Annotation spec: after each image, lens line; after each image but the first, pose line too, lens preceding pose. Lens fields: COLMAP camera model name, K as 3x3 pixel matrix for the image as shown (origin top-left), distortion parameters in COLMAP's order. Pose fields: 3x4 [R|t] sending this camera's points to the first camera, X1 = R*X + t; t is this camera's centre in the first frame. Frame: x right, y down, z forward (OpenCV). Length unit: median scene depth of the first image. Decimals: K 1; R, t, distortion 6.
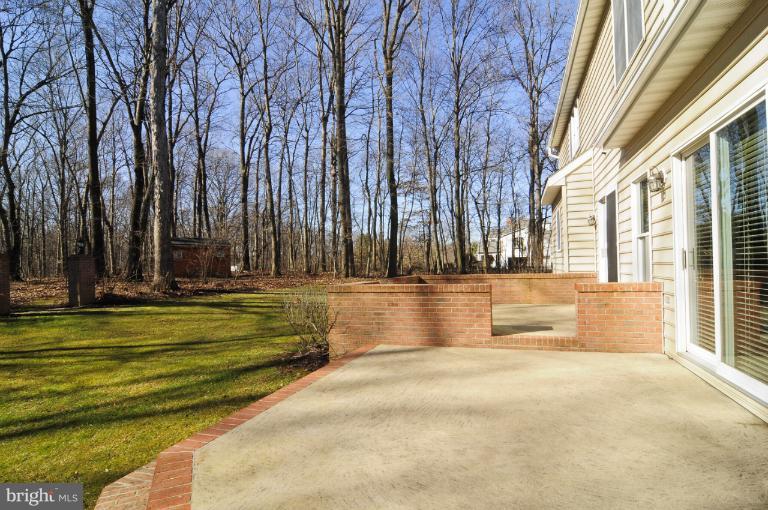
lens RADIAL K [[435.6, 0, 383.4], [0, 435.6, 266.5], [0, 0, 1]] dist [0.020747, 0.000191]
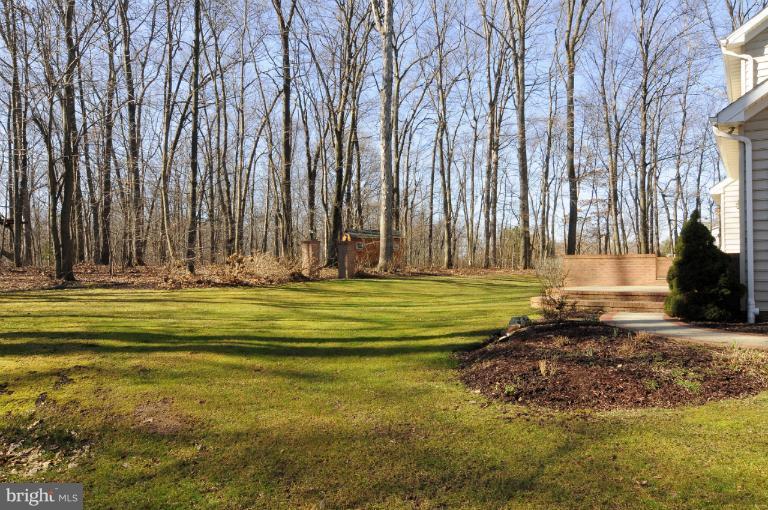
lens RADIAL K [[570.3, 0, 384.0], [0, 570.3, 263.0], [0, 0, 1]] dist [0.003172, 0.001146]
pose [[0.966439, 0.021755, -0.255973, -0.046831], [-0.024500, 0.999671, -0.007537, 0.022290], [0.255725, 0.013556, 0.966654, -0.301634]]
